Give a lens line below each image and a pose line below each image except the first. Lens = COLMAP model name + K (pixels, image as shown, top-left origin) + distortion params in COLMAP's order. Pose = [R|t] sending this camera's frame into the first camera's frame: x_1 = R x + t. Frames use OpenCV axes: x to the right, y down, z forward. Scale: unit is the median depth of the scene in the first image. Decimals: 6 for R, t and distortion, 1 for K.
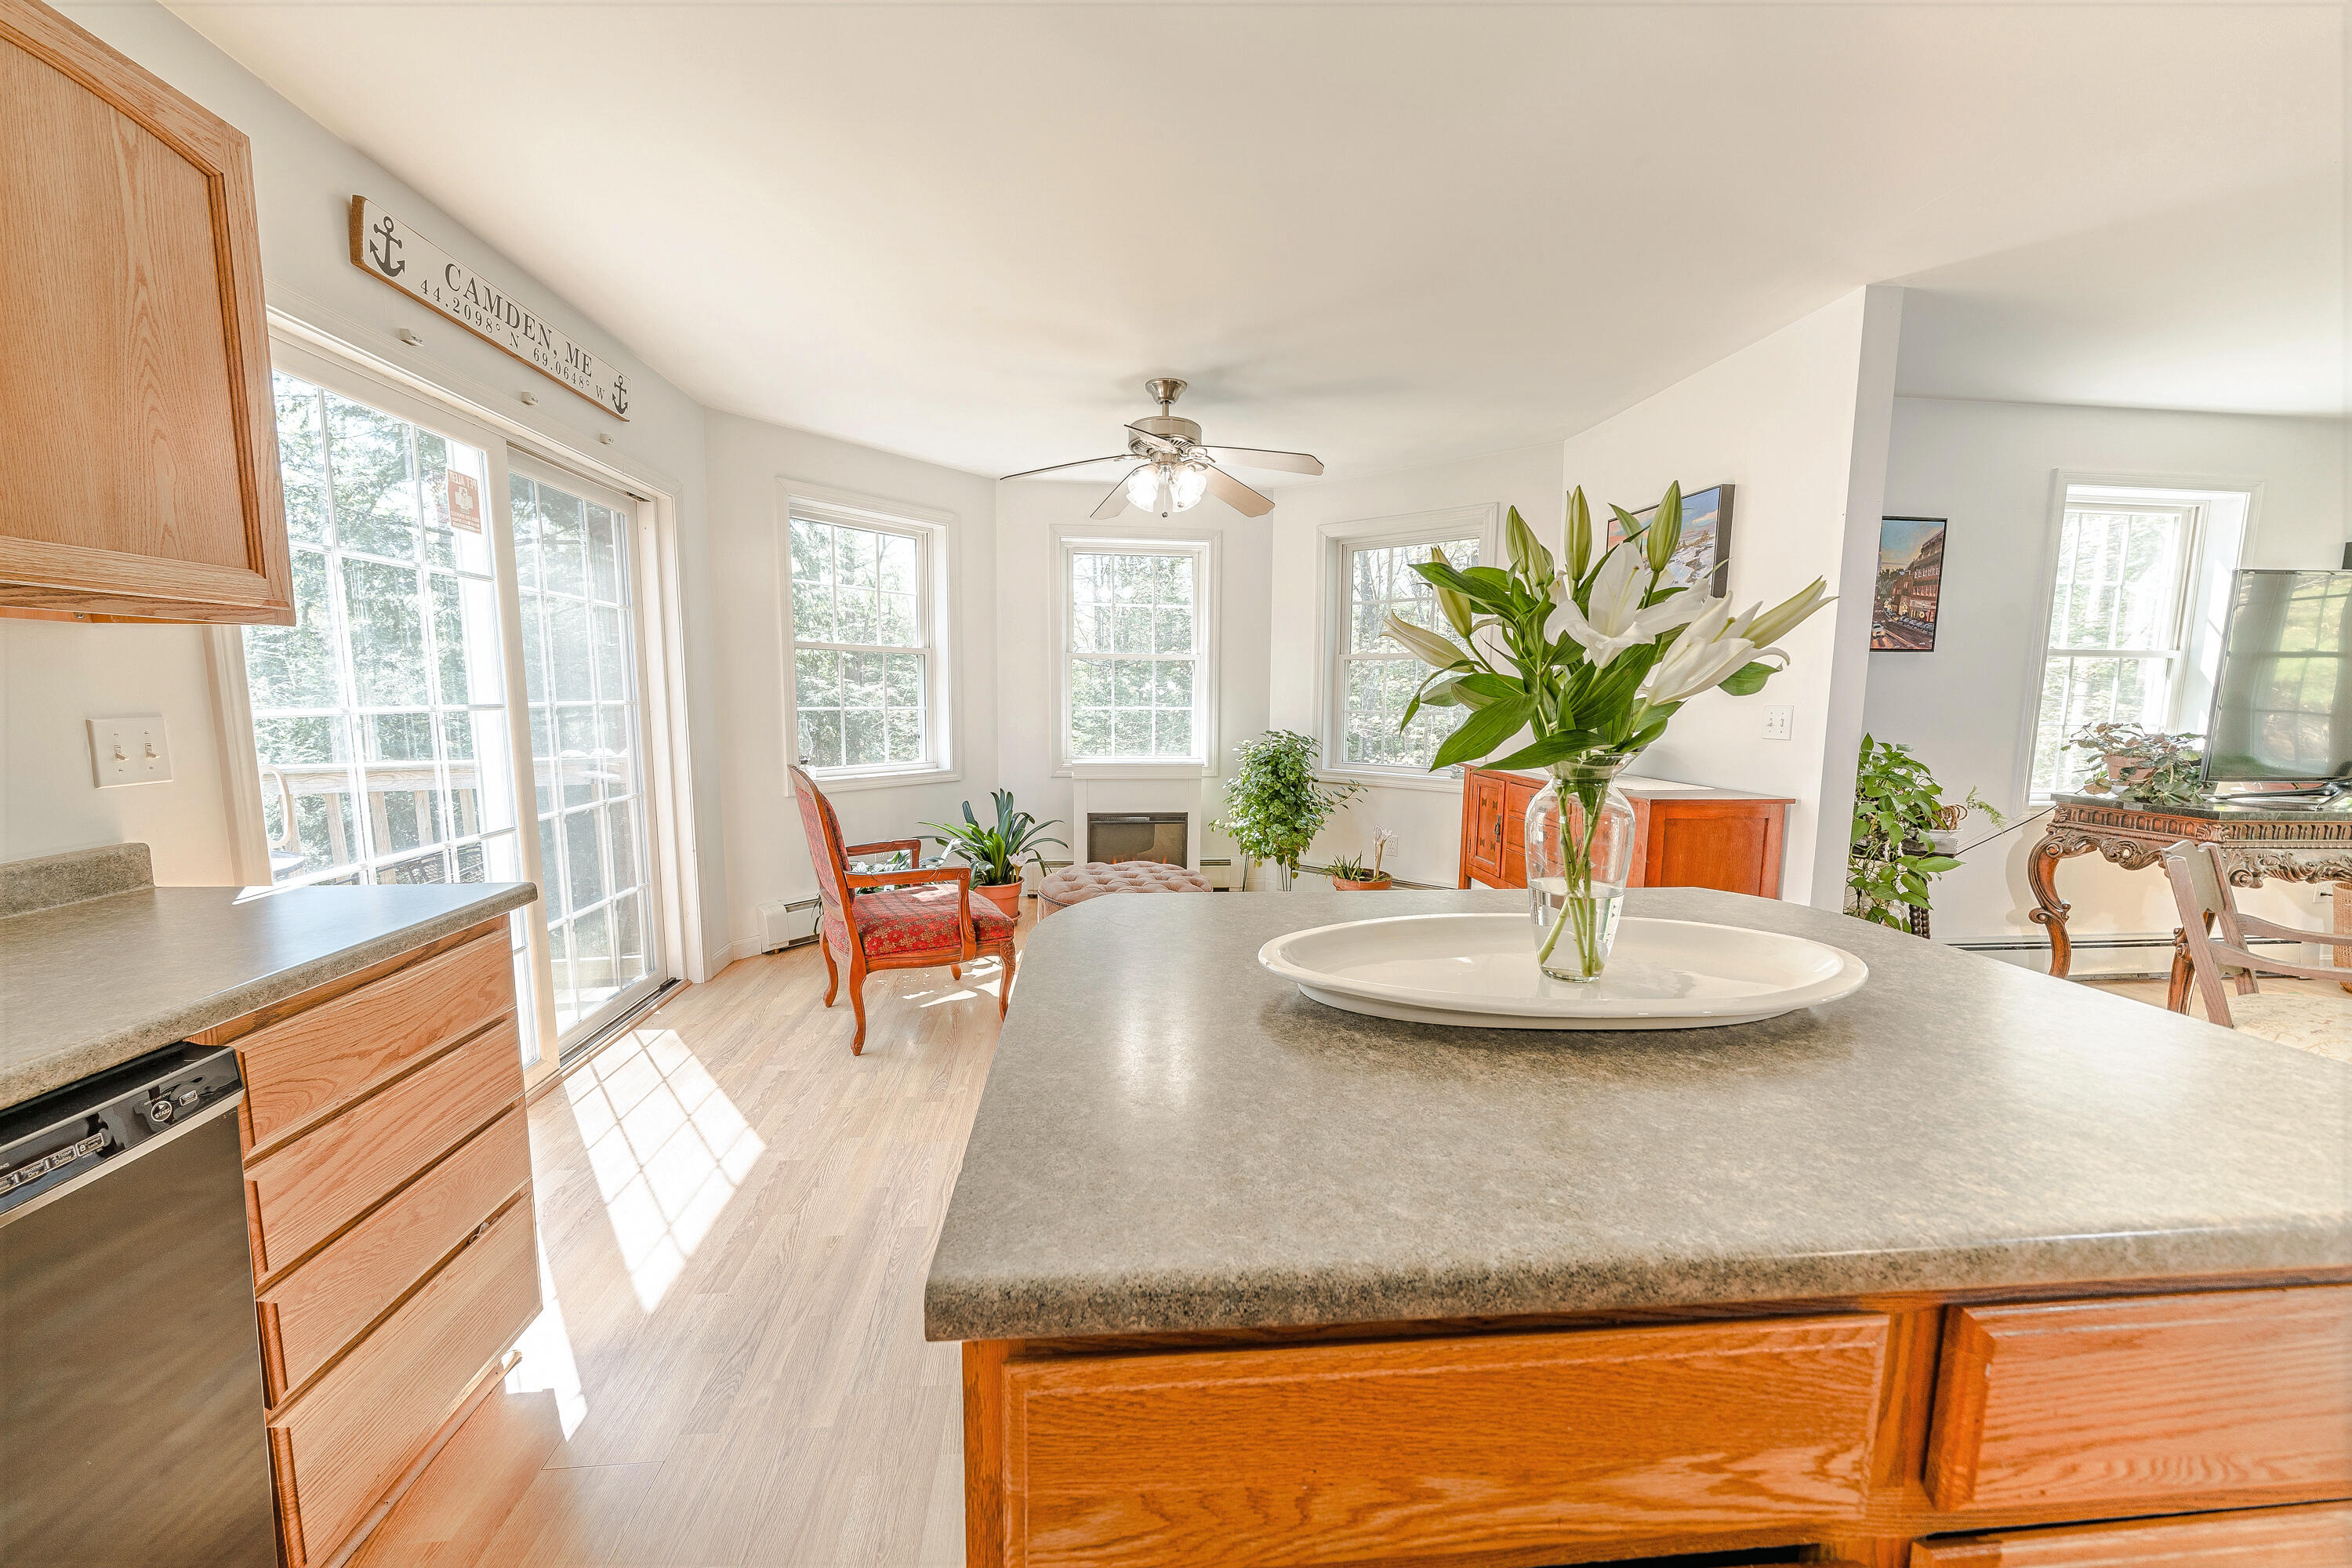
lens RADIAL K [[823.0, 0, 1157.0], [0, 823.0, 783.6], [0, 0, 1]] dist [-0.010738, -0.000226]
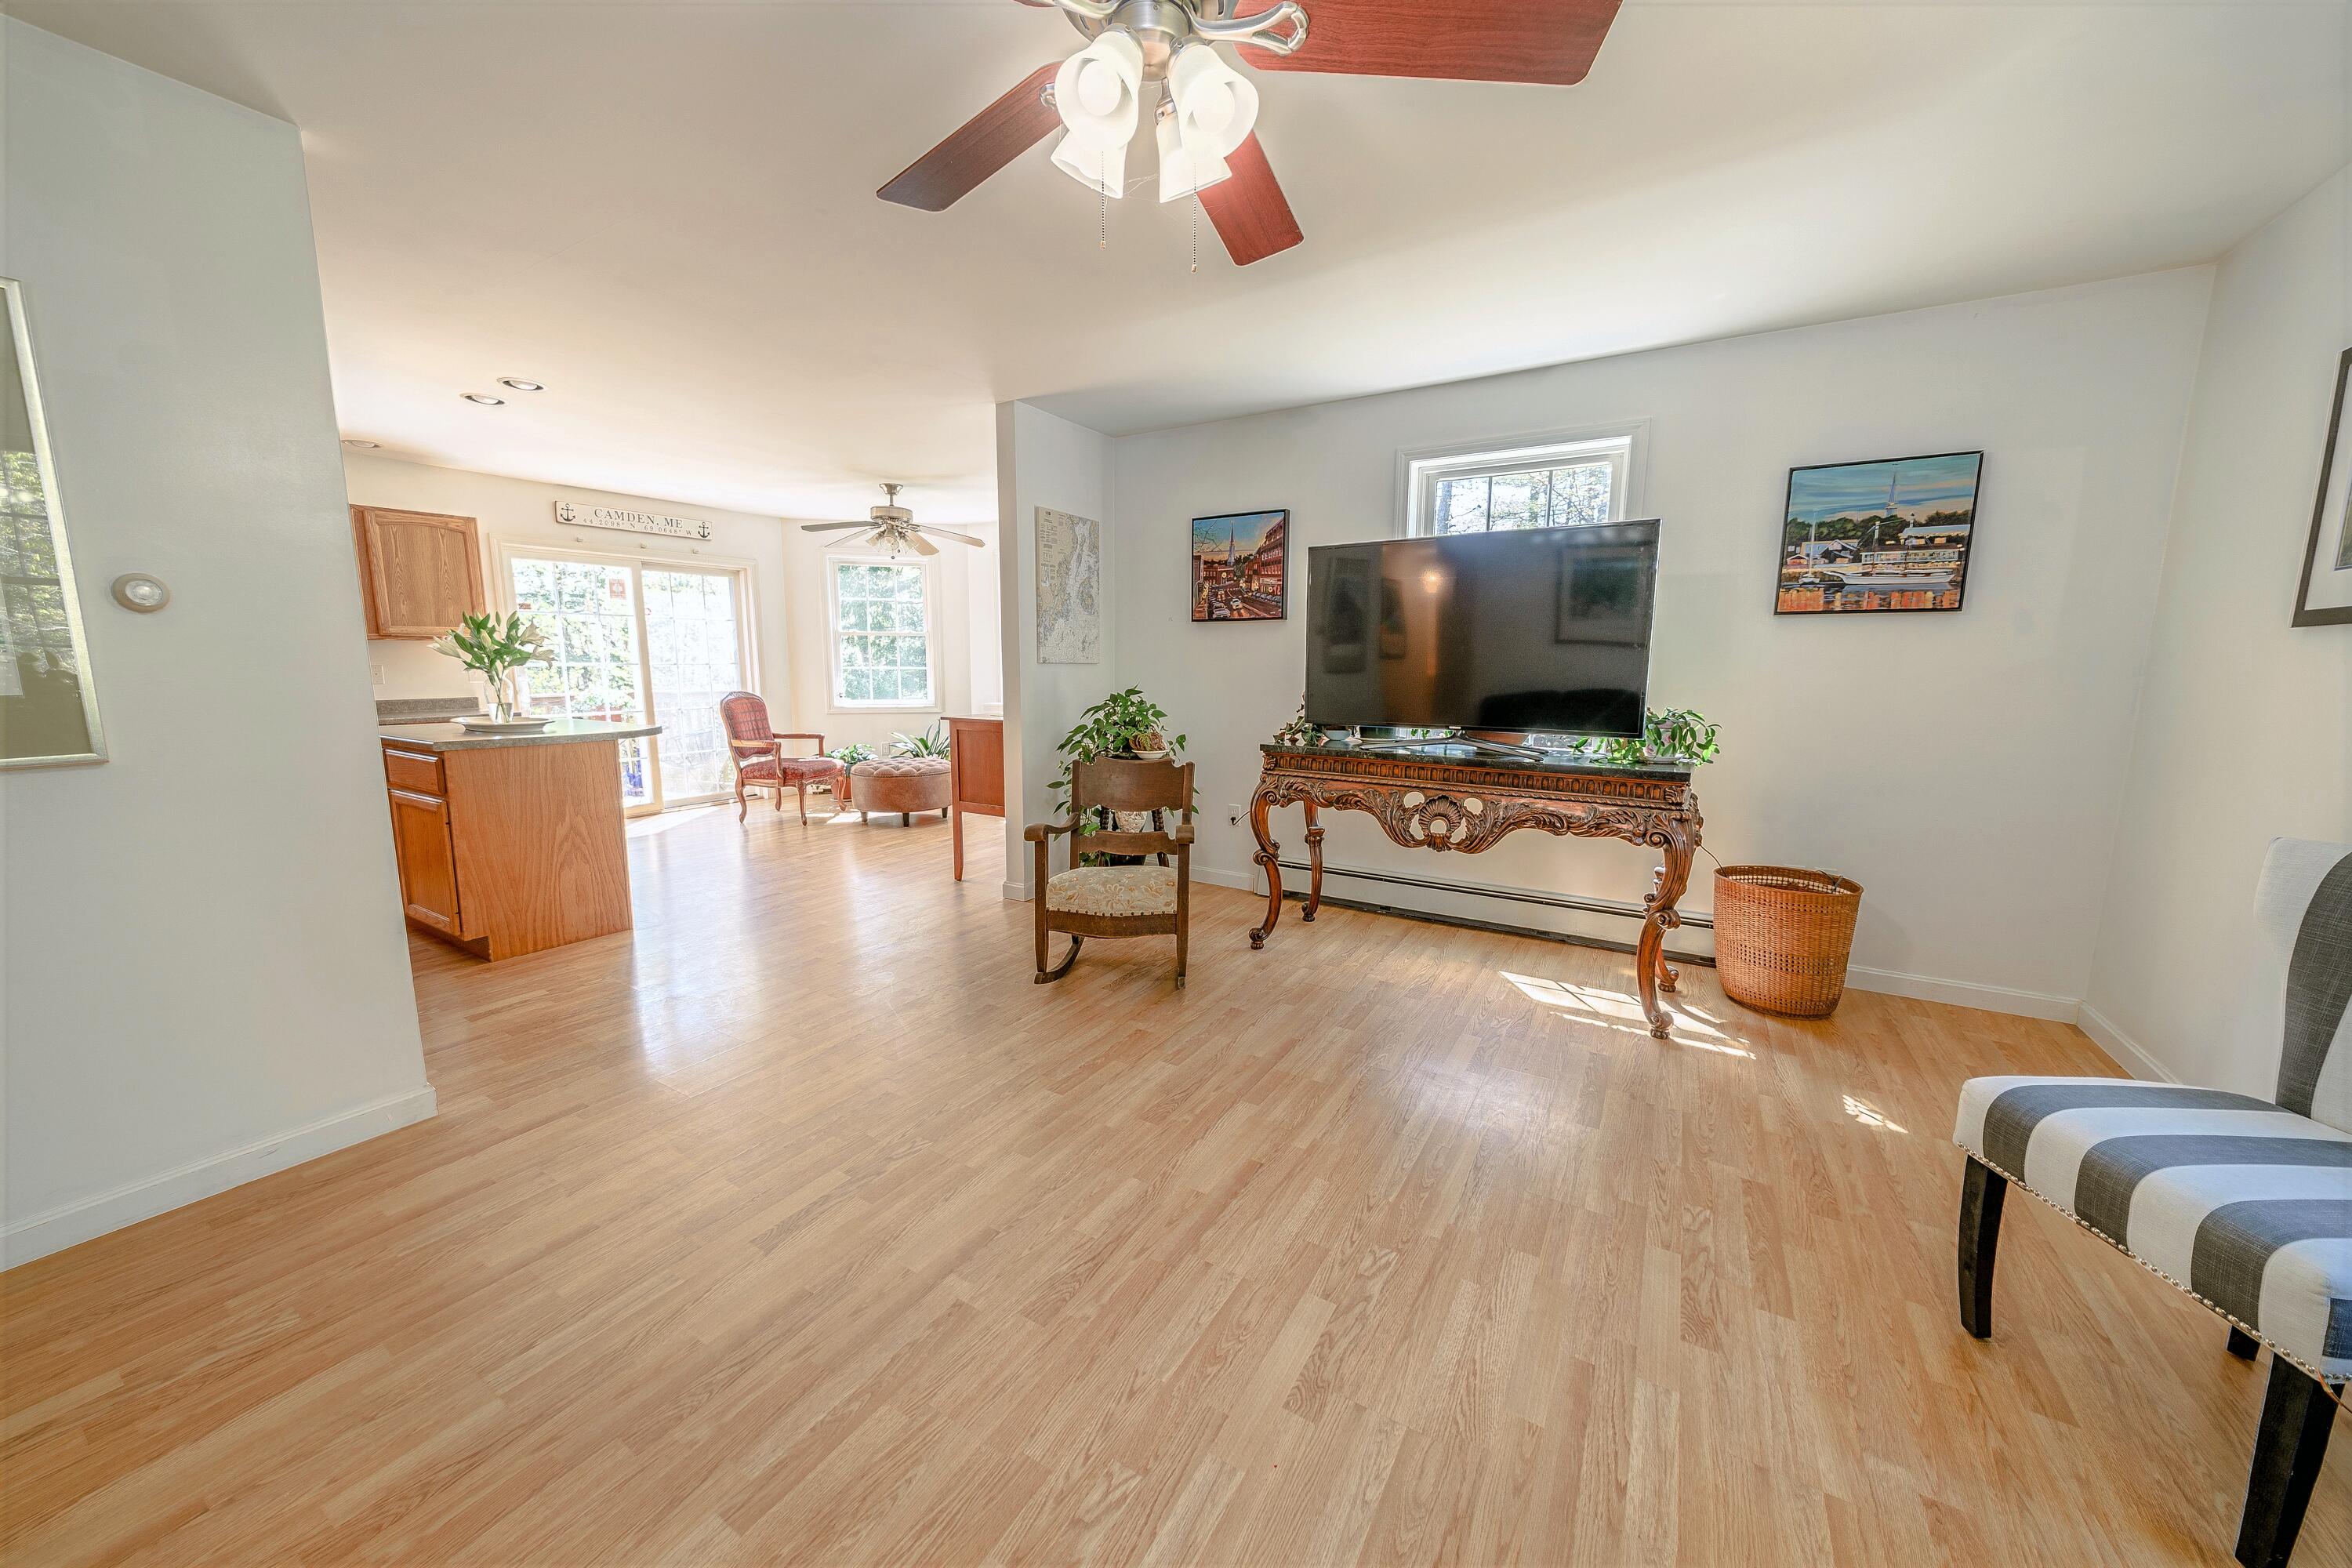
lens RADIAL K [[823.0, 0, 1157.0], [0, 823.0, 783.6], [0, 0, 1]] dist [-0.010738, -0.000226]
pose [[0.801836, 0.084488, -0.591541, 1.583098], [-0.063410, 0.996395, 0.056360, 0.024460], [0.594170, -0.007681, 0.804302, -0.097468]]
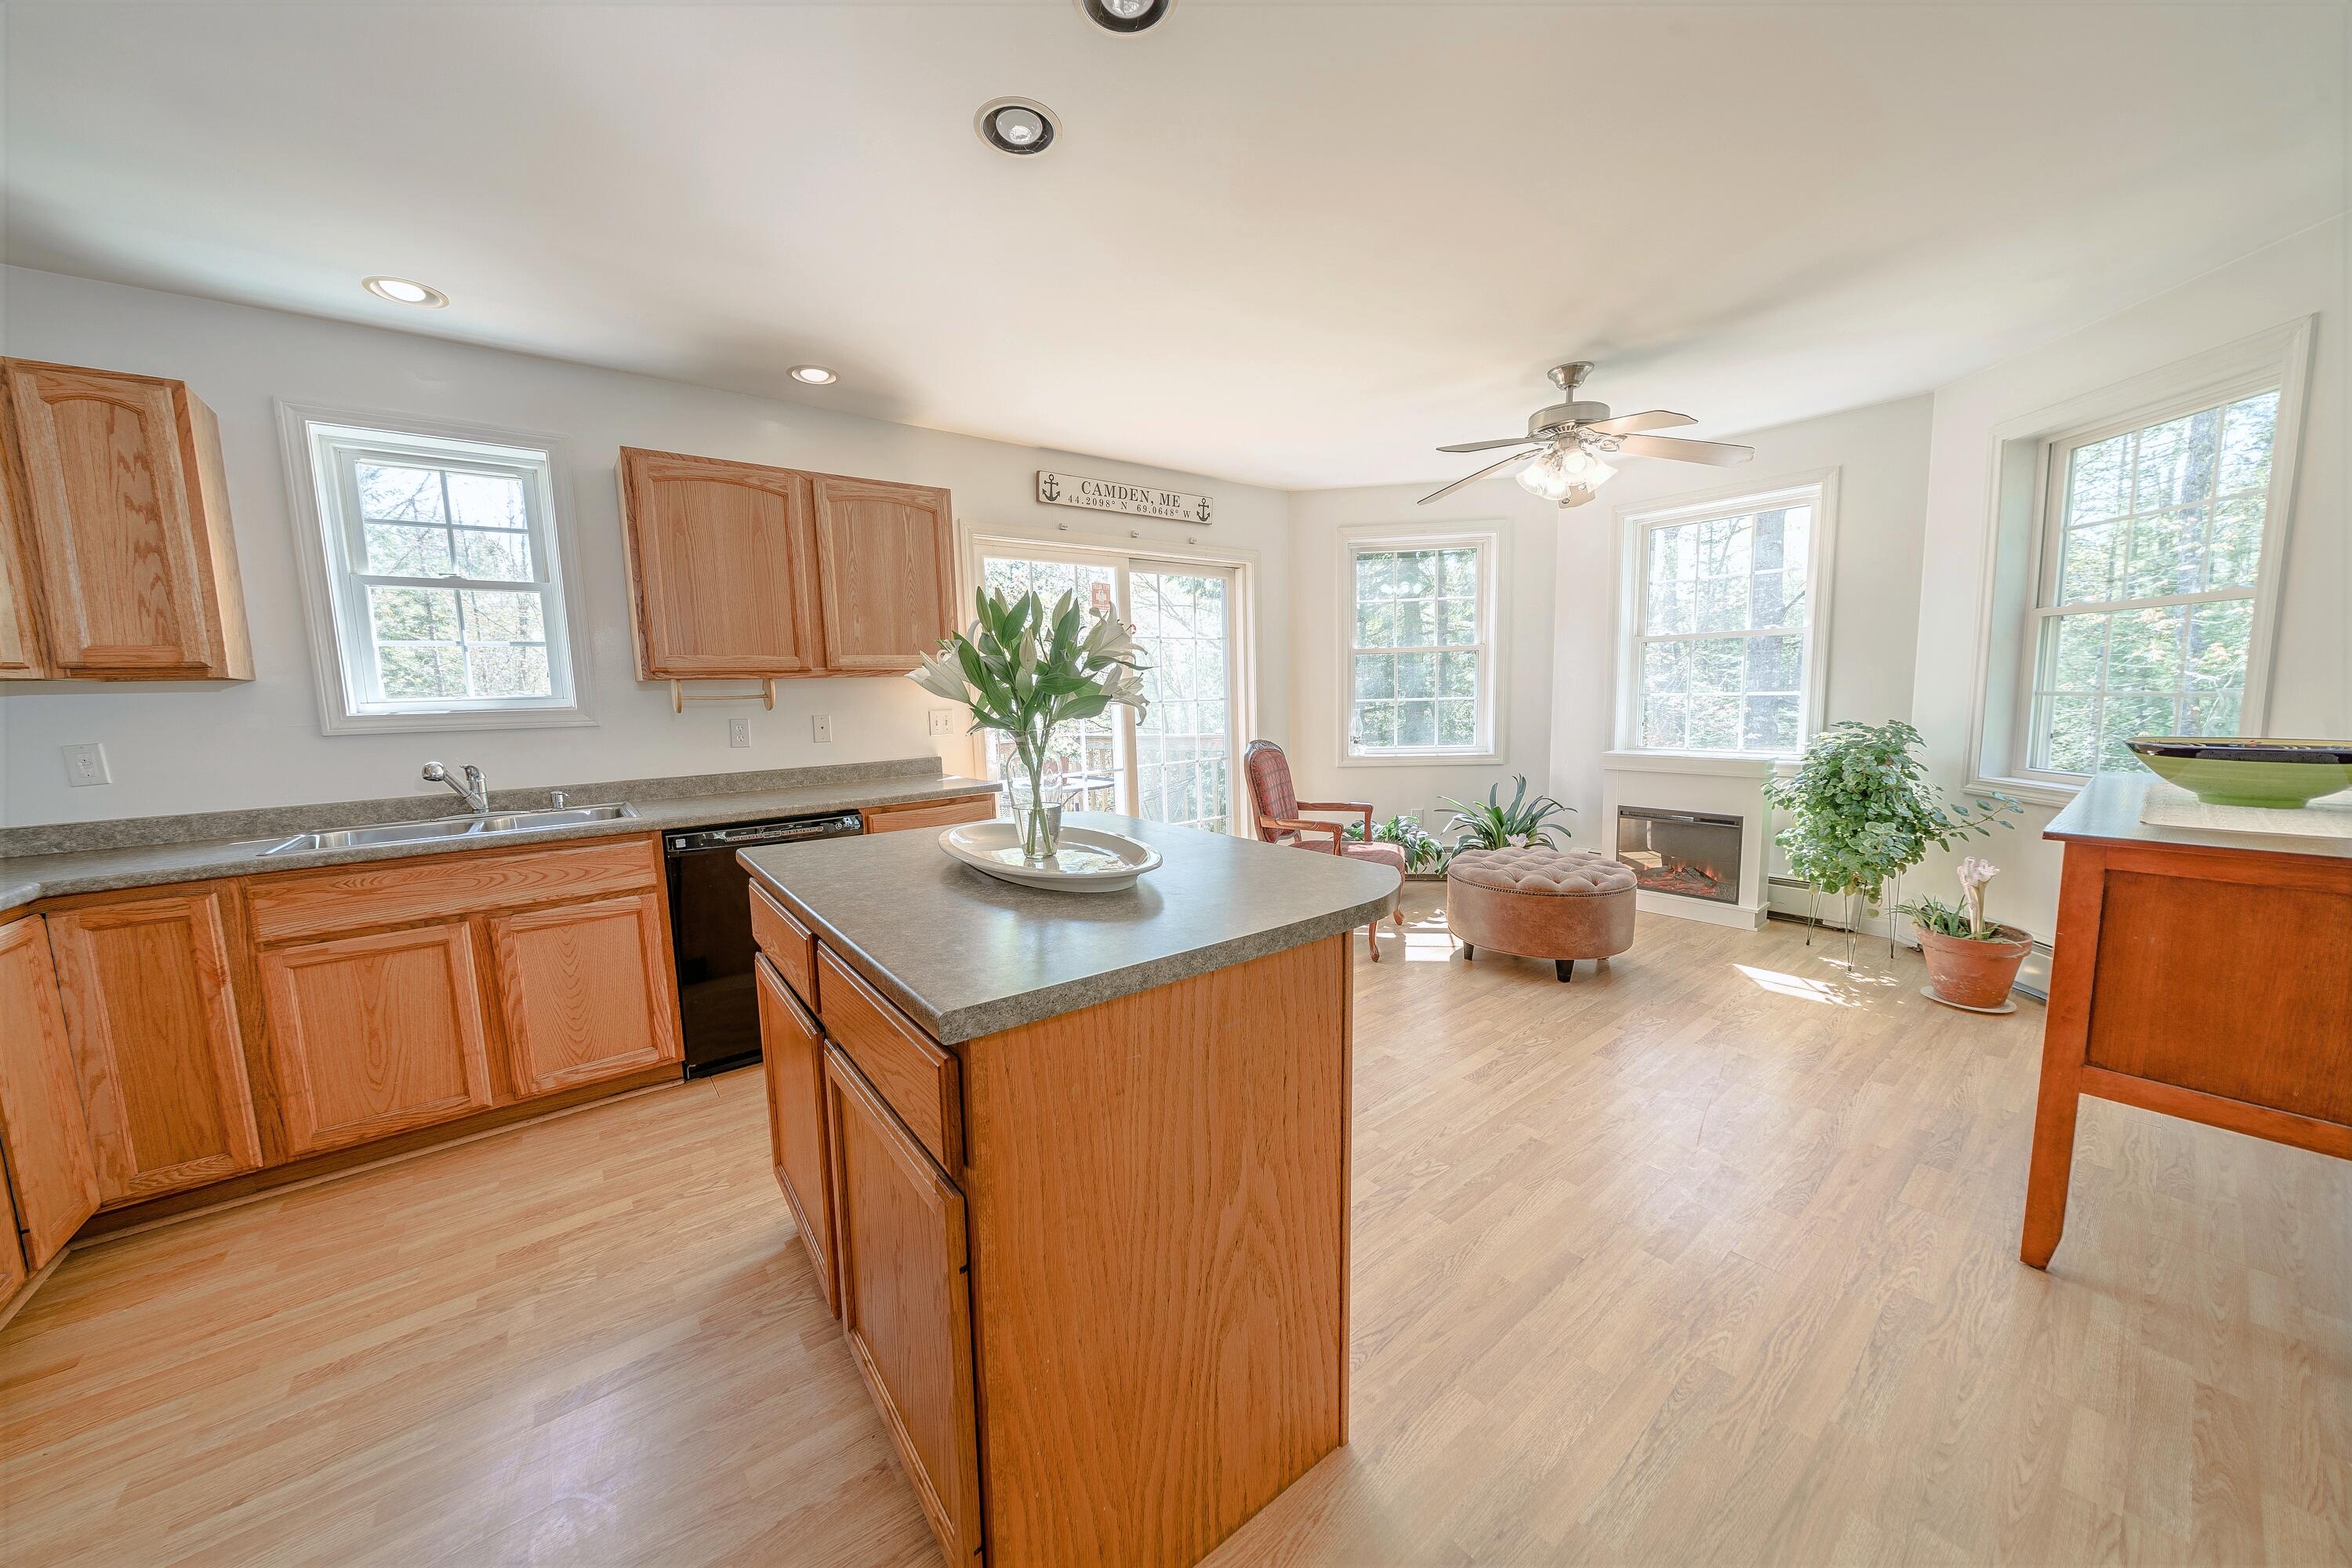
lens RADIAL K [[789.1, 0, 1165.4], [0, 789.1, 785.9], [0, 0, 1]] dist [0.000867, -0.000045]
pose [[0.535458, 0.079866, -0.840777, 0.584161], [-0.062179, 0.996545, 0.055063, -0.008758], [0.842270, 0.022794, 0.538574, 0.089223]]
